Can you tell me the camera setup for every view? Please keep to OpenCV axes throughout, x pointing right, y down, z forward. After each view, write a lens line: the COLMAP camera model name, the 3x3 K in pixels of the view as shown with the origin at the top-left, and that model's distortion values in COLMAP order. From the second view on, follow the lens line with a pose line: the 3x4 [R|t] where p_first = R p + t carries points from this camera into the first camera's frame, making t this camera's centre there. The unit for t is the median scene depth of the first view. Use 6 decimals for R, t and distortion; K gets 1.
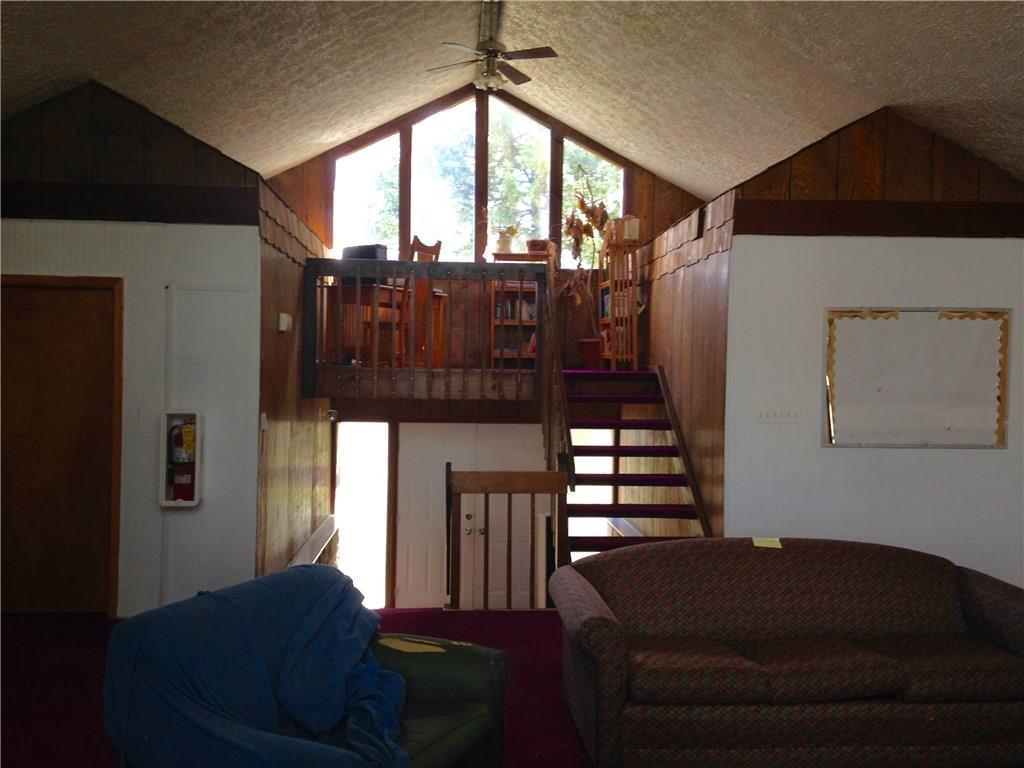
lens RADIAL K [[952.8, 0, 515.2], [0, 952.8, 385.3], [0, 0, 1]] dist [0.101869, 0.000000]
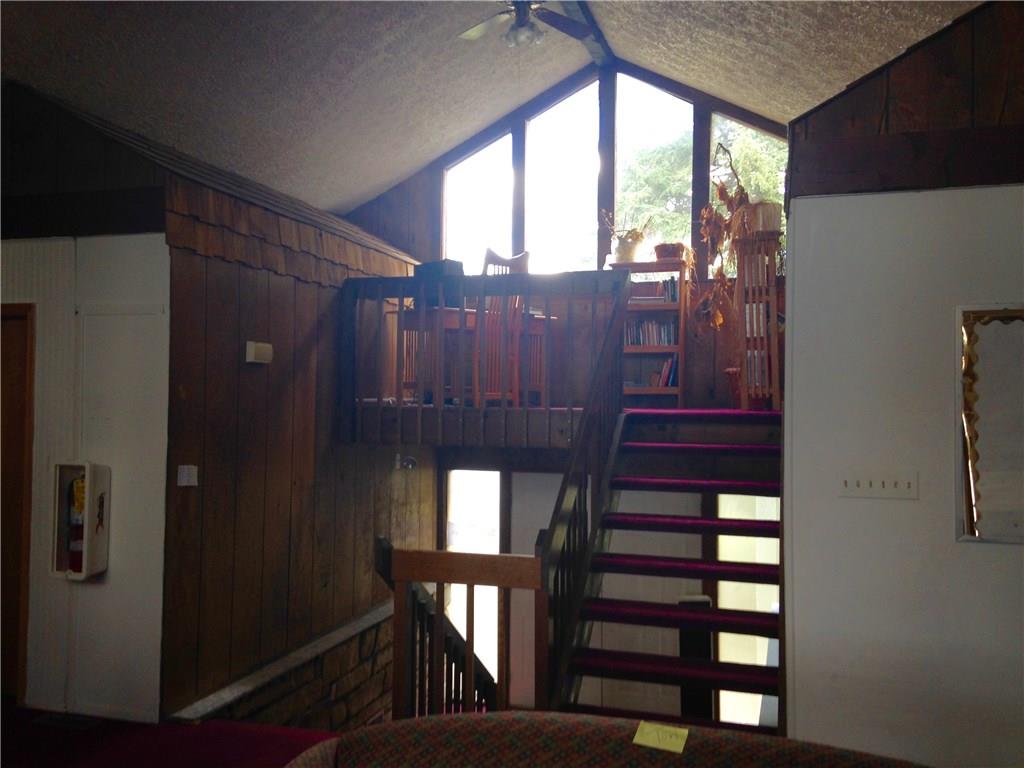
lens RADIAL K [[952.8, 0, 508.8], [0, 952.8, 383.0], [0, 0, 1]] dist [0.101869, 0.000000]
pose [[0.930540, -0.011073, -0.366023, 0.191126], [-0.004261, 0.999148, -0.041060, -0.004645], [0.366166, 0.039768, 0.929700, 0.224691]]
